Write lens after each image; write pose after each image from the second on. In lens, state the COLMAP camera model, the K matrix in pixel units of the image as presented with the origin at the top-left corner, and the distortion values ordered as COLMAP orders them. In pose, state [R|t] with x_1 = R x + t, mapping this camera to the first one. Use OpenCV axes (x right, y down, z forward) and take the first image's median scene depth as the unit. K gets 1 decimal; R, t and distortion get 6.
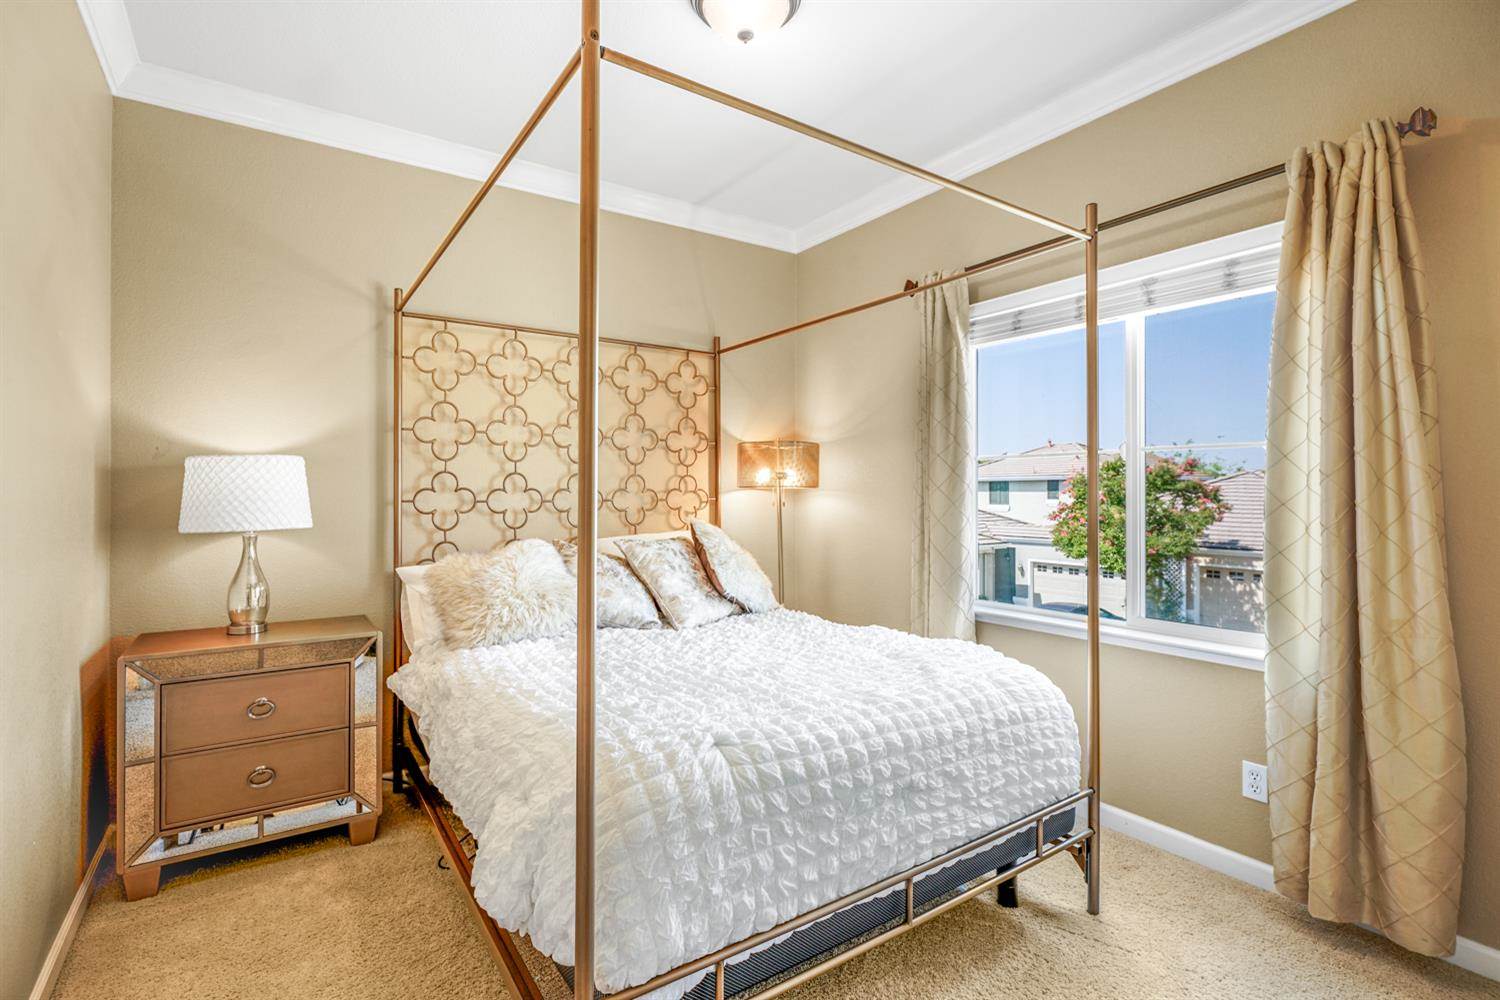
lens RADIAL K [[697.5, 0, 745.3], [0, 697.5, 492.4], [0, 0, 1]] dist [-0.005253, -0.000267]
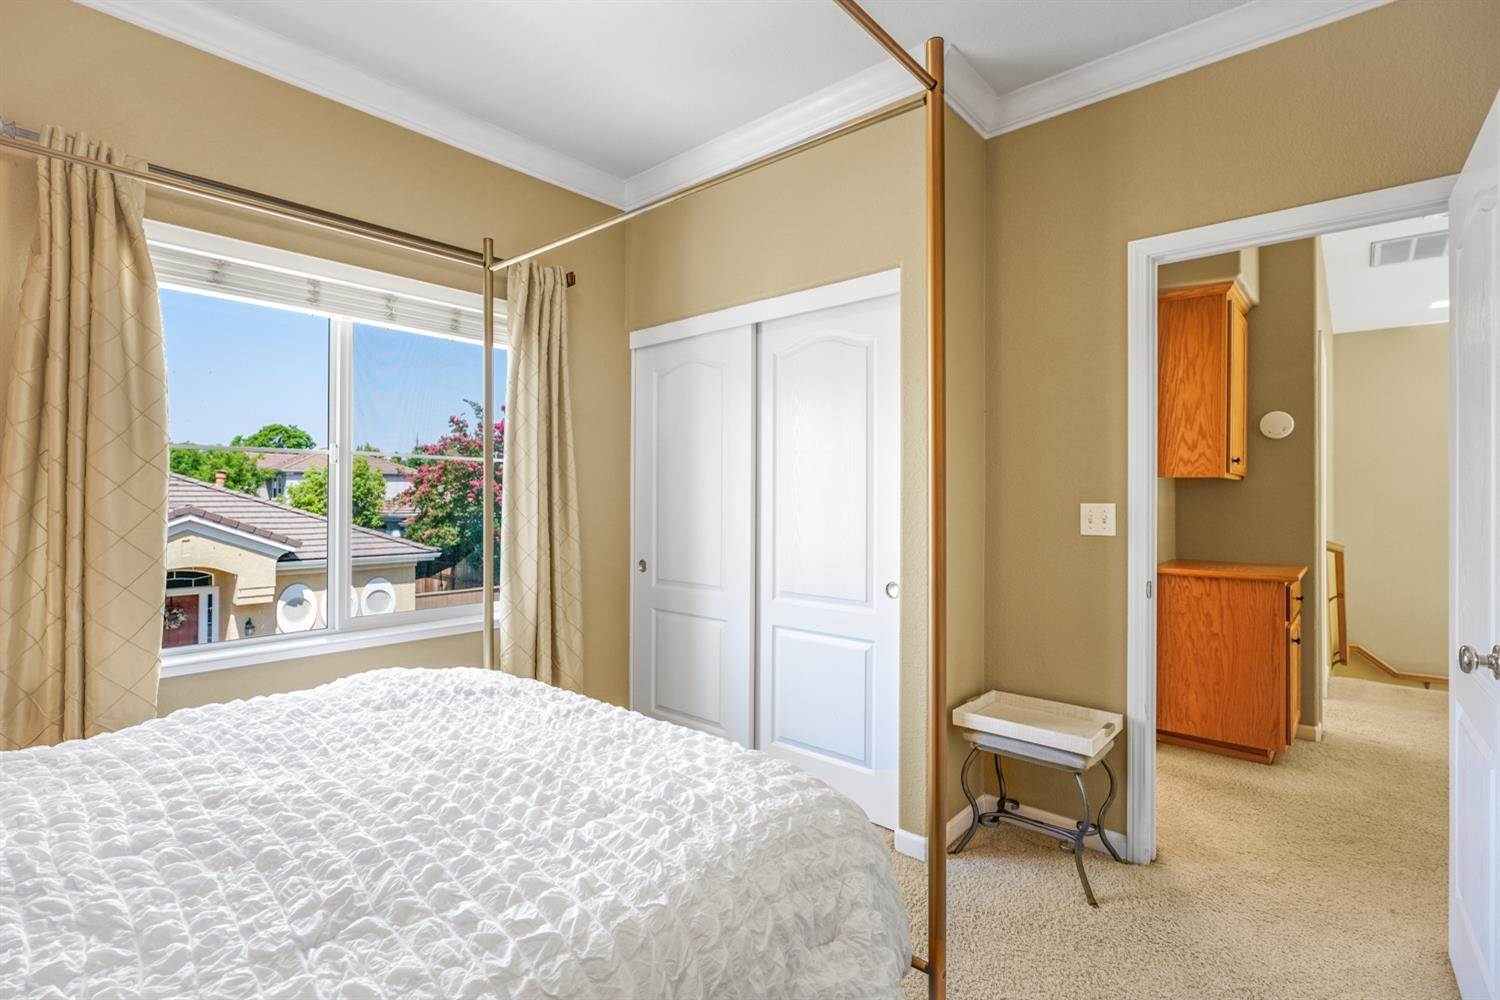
lens RADIAL K [[697.5, 0, 747.0], [0, 697.5, 499.9], [0, 0, 1]] dist [-0.005253, -0.000267]
pose [[-0.248936, 0.007268, 0.968493, -0.569442], [0.010118, 0.999937, -0.004904, 0.012433], [-0.968467, 0.008579, -0.248994, 0.746665]]
